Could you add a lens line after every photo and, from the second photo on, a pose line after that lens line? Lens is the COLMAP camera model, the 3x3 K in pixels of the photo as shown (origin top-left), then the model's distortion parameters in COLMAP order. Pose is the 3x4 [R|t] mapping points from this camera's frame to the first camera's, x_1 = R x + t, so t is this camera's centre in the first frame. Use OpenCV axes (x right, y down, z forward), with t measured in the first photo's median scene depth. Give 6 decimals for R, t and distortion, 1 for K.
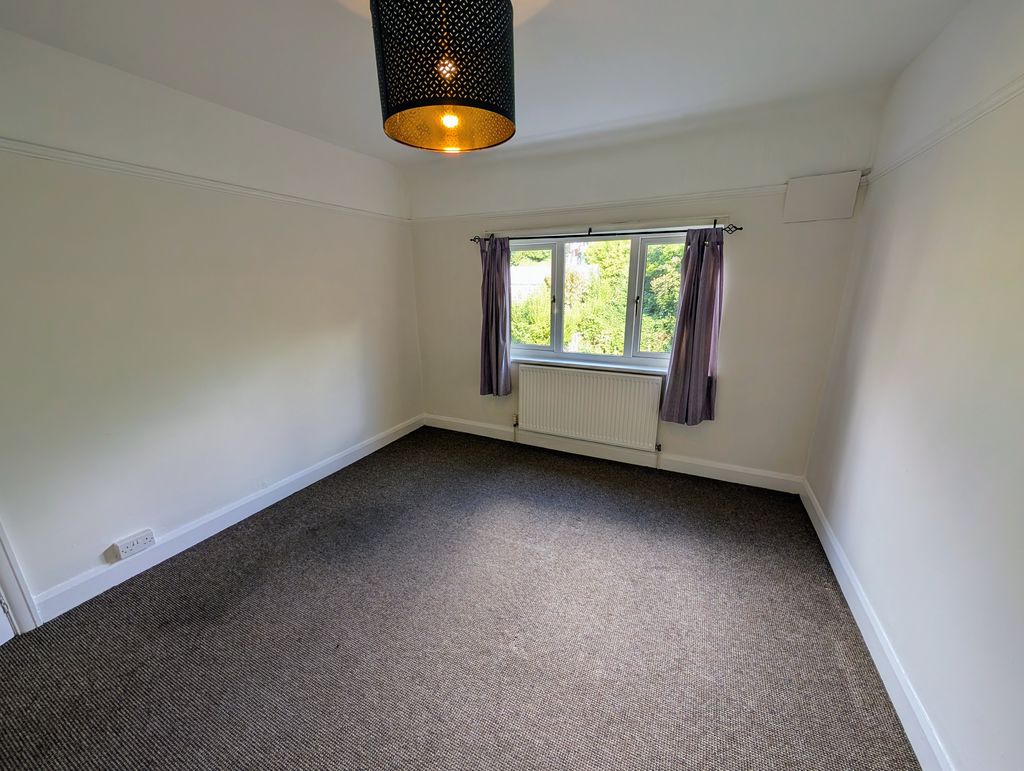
lens RADIAL K [[401.5, 0, 510.3], [0, 401.5, 386.4], [0, 0, 1]] dist [-0.001204, -0.000220]
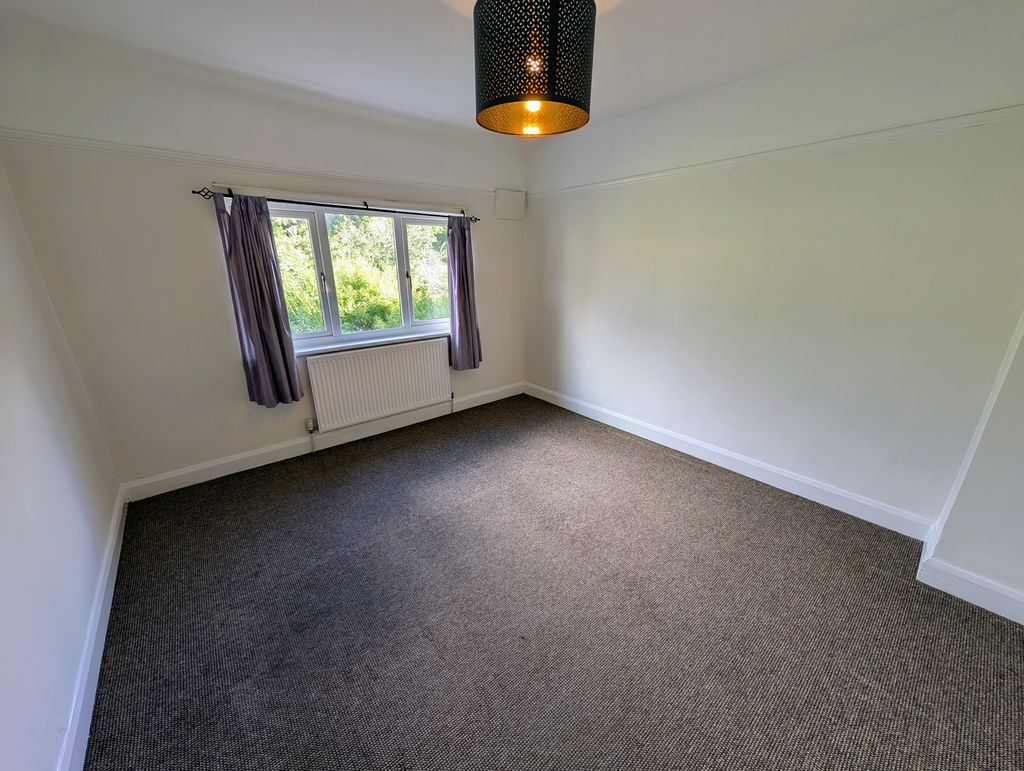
lens RADIAL K [[401.5, 0, 510.3], [0, 401.5, 386.4], [0, 0, 1]] dist [-0.001204, -0.000220]
pose [[0.387759, -0.264897, 0.882877, -0.635665], [0.236642, 0.954322, 0.182400, -0.055054], [-0.890867, 0.138198, 0.432733, 0.309655]]
